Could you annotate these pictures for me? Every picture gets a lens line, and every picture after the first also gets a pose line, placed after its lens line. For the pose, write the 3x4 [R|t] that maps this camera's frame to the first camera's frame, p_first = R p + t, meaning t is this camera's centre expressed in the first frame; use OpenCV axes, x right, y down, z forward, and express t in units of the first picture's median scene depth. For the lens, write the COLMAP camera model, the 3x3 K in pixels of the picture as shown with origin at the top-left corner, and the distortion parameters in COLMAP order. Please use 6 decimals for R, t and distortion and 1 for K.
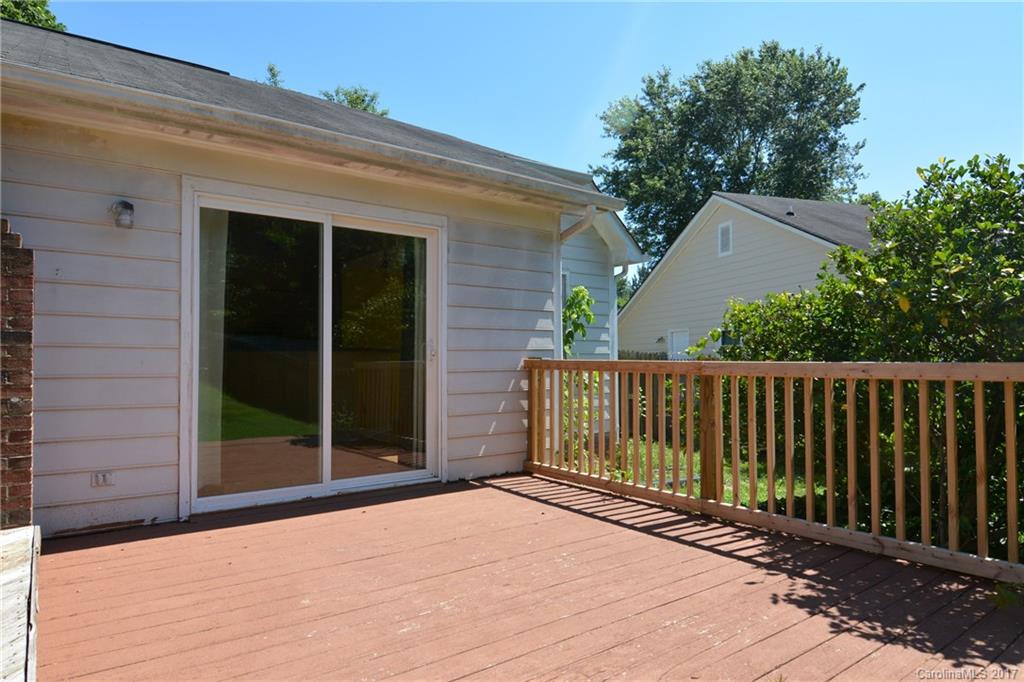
lens RADIAL K [[625.6, 0, 508.4], [0, 625.6, 341.9], [0, 0, 1]] dist [0.002212, -0.022921]
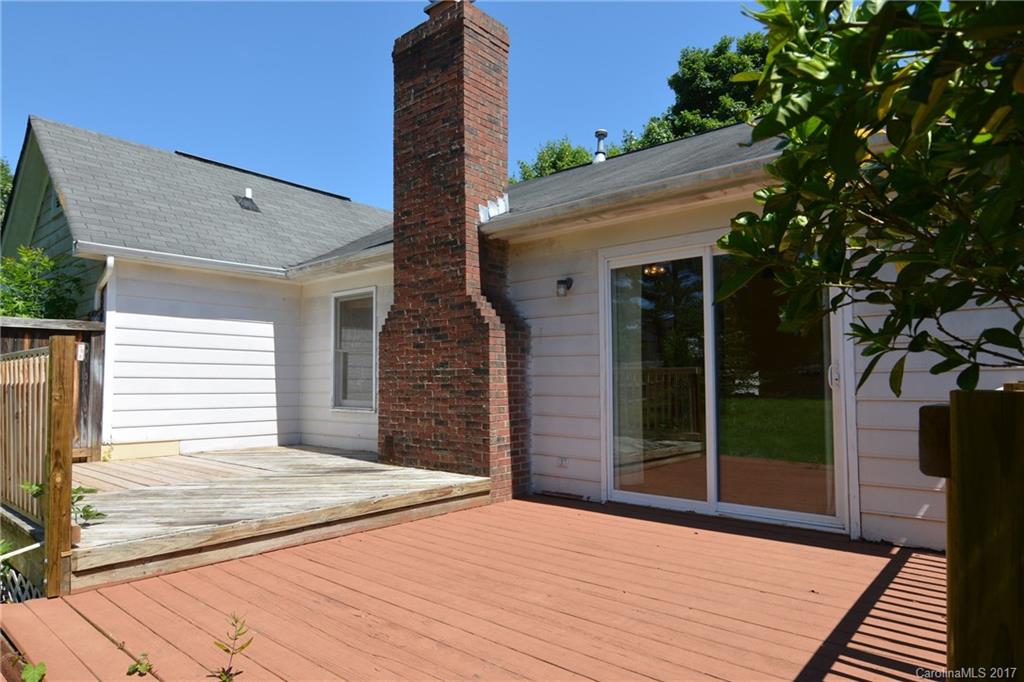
lens RADIAL K [[625.6, 0, 509.0], [0, 625.6, 342.3], [0, 0, 1]] dist [0.002212, -0.022921]
pose [[0.204910, -0.061465, -0.976849, 0.769146], [0.028205, 0.997983, -0.056878, 0.009384], [0.978374, -0.015897, 0.206231, 0.521239]]
